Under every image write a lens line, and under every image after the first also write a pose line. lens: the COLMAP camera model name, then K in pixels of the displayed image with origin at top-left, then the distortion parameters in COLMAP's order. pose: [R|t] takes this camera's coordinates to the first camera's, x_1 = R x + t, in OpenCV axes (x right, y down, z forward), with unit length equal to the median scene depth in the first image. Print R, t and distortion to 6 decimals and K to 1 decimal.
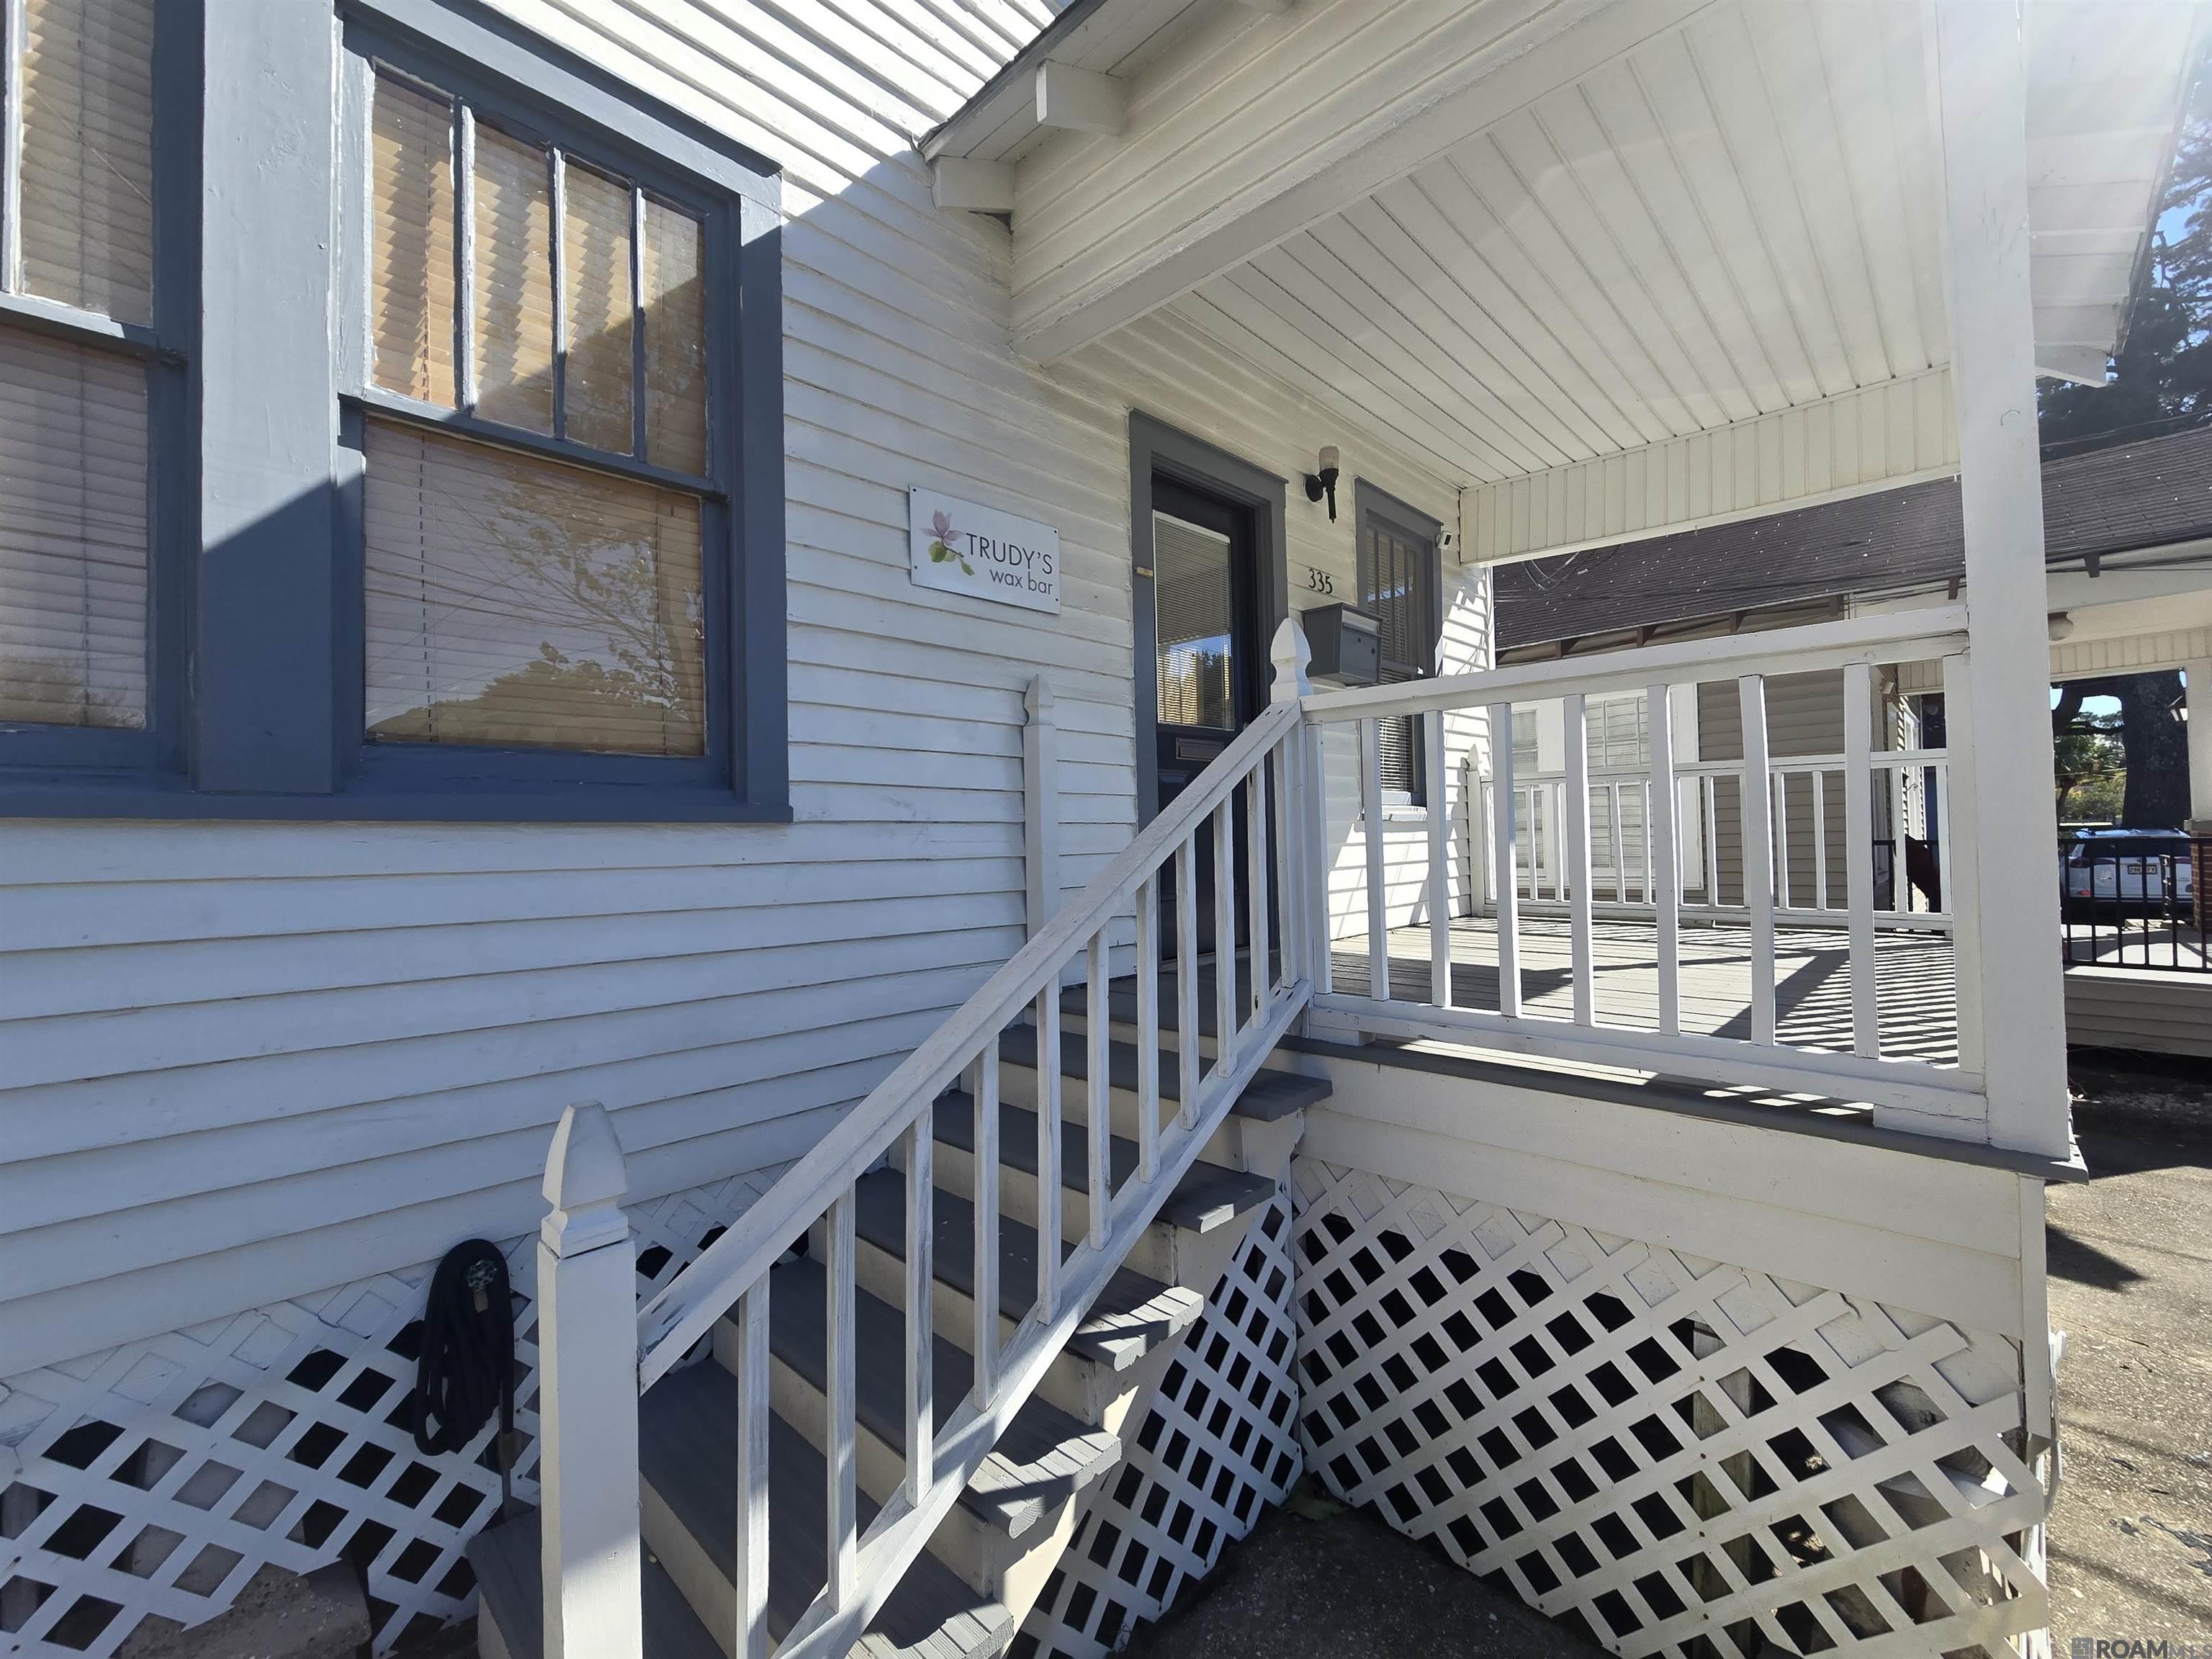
lens RADIAL K [[902.7, 0, 1111.3], [0, 902.7, 826.8], [0, 0, 1]] dist [0.000291, -0.004899]
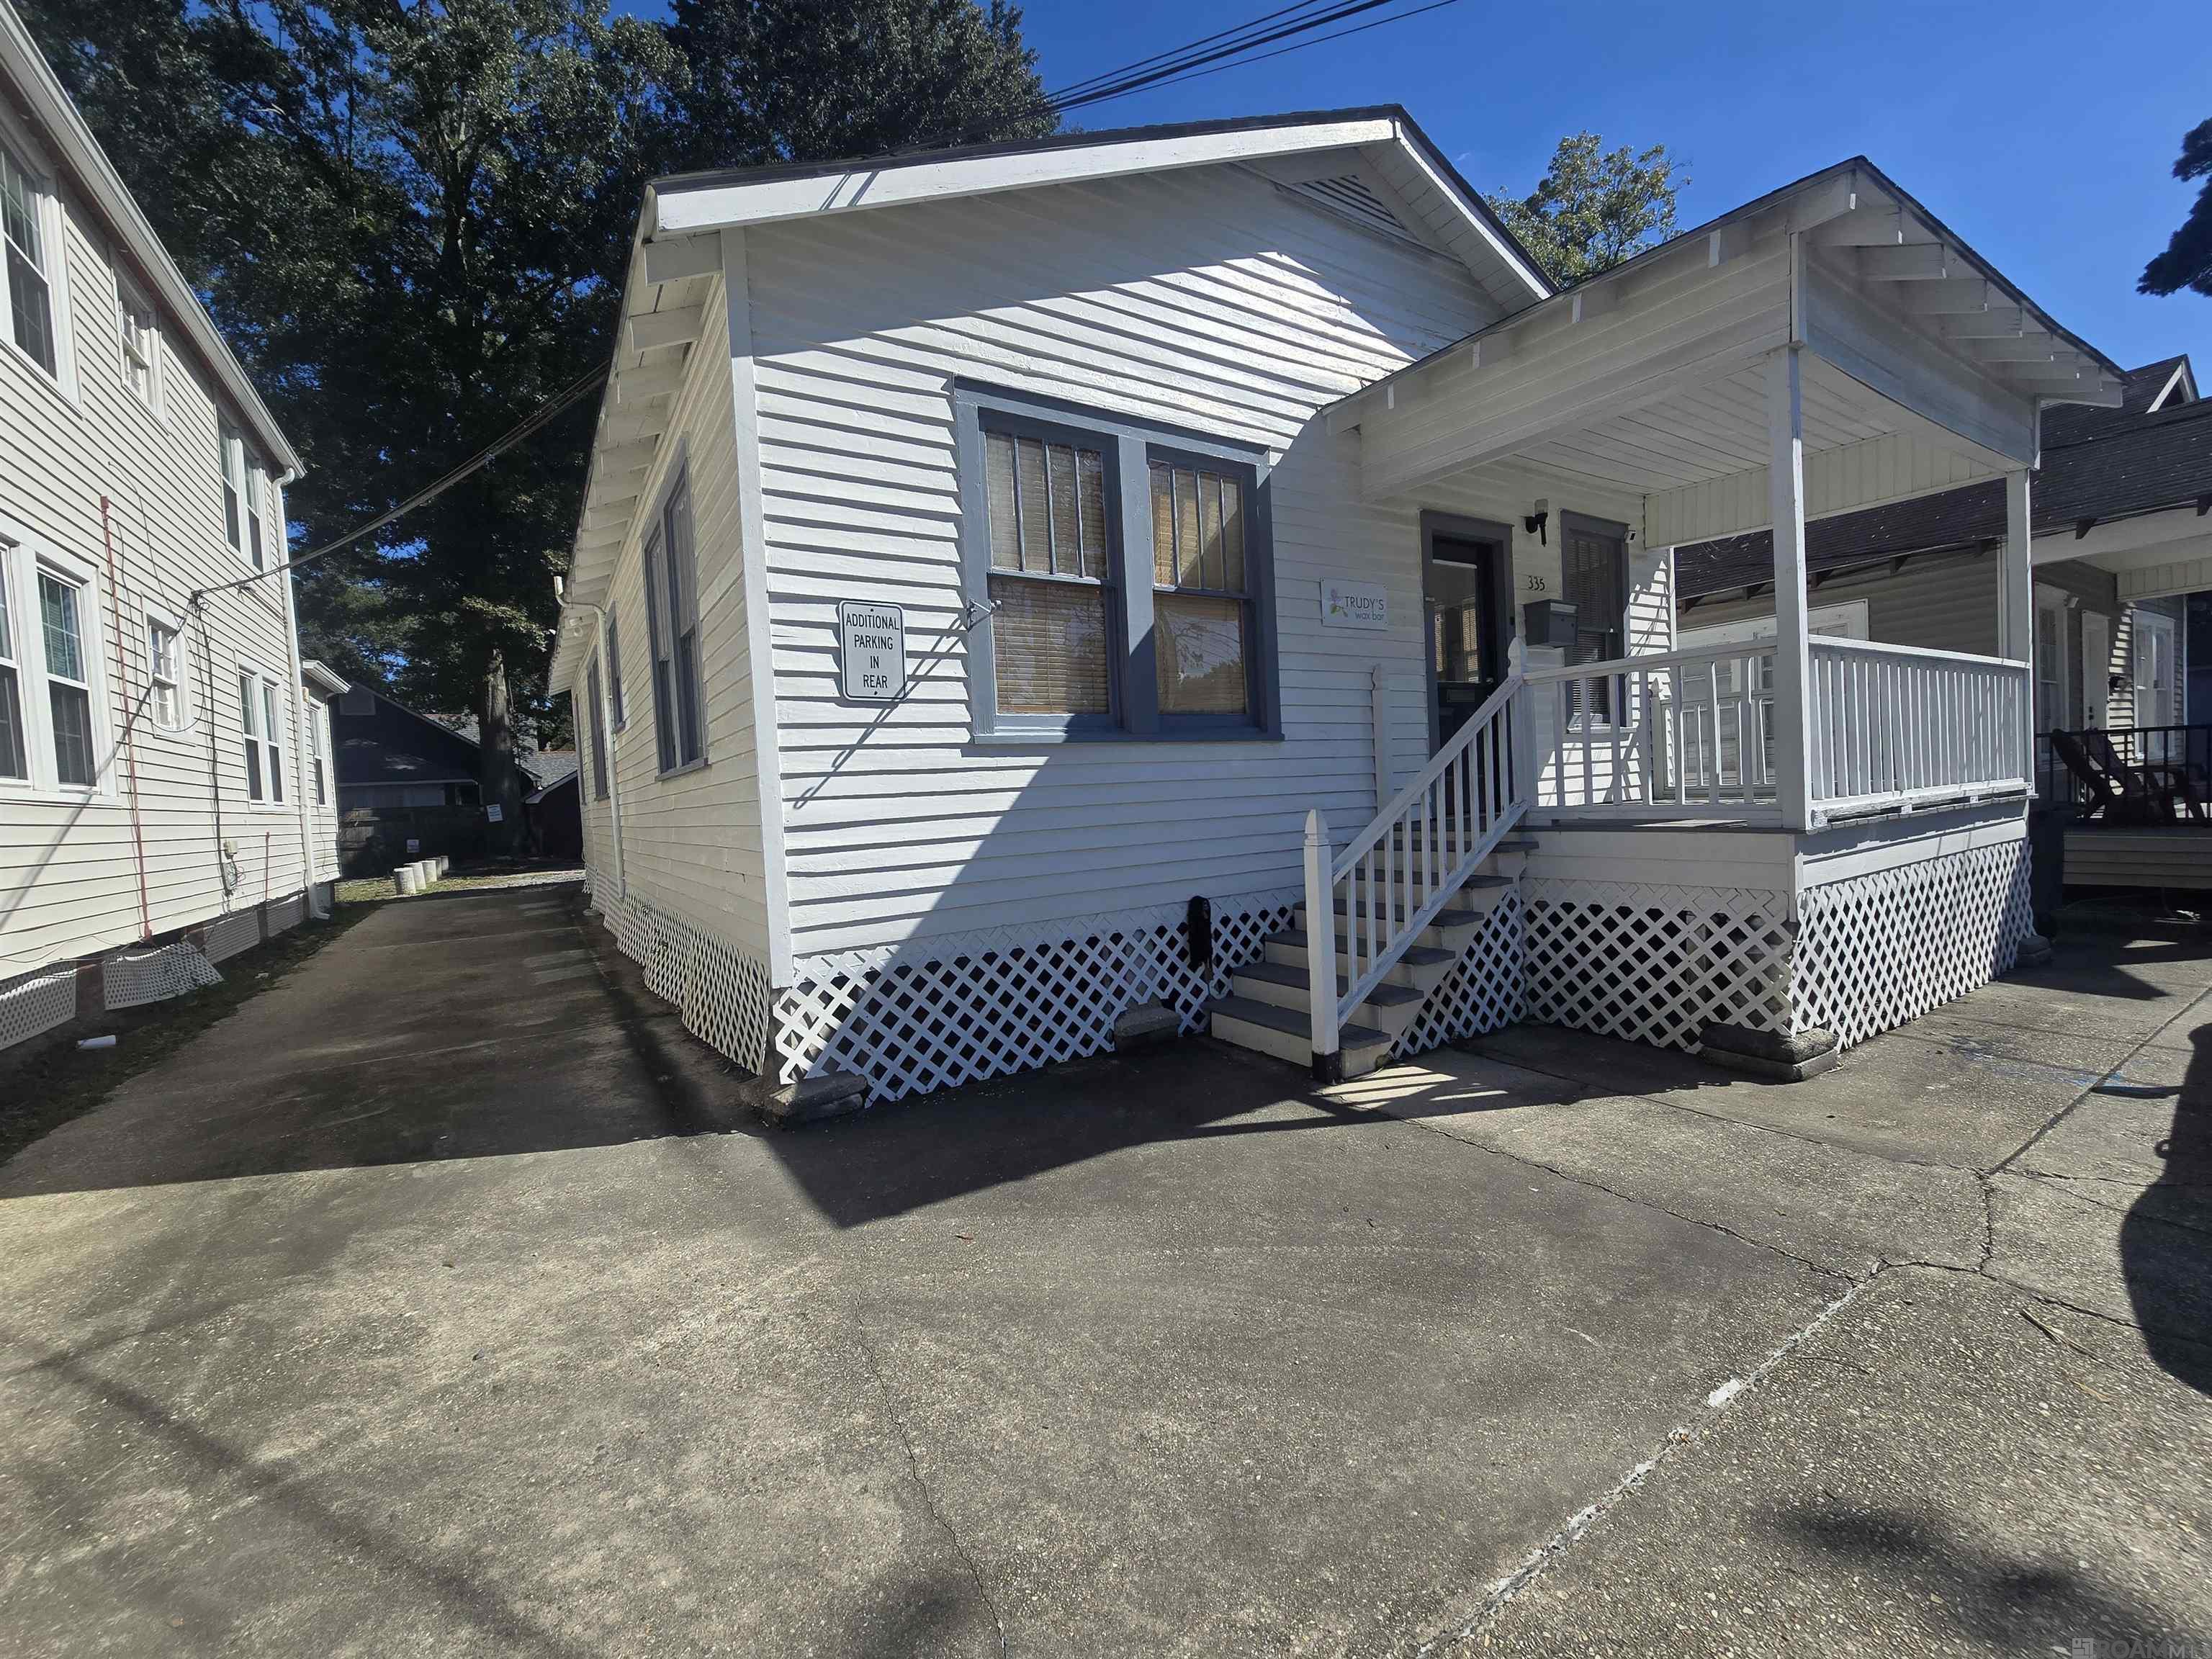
lens RADIAL K [[902.7, 0, 1111.3], [0, 902.7, 826.8], [0, 0, 1]] dist [0.000291, -0.004899]
pose [[0.973909, -0.022830, -0.225788, -0.287496], [0.036957, 0.997601, 0.058540, 0.067422], [0.223910, -0.065357, 0.972416, -1.435633]]
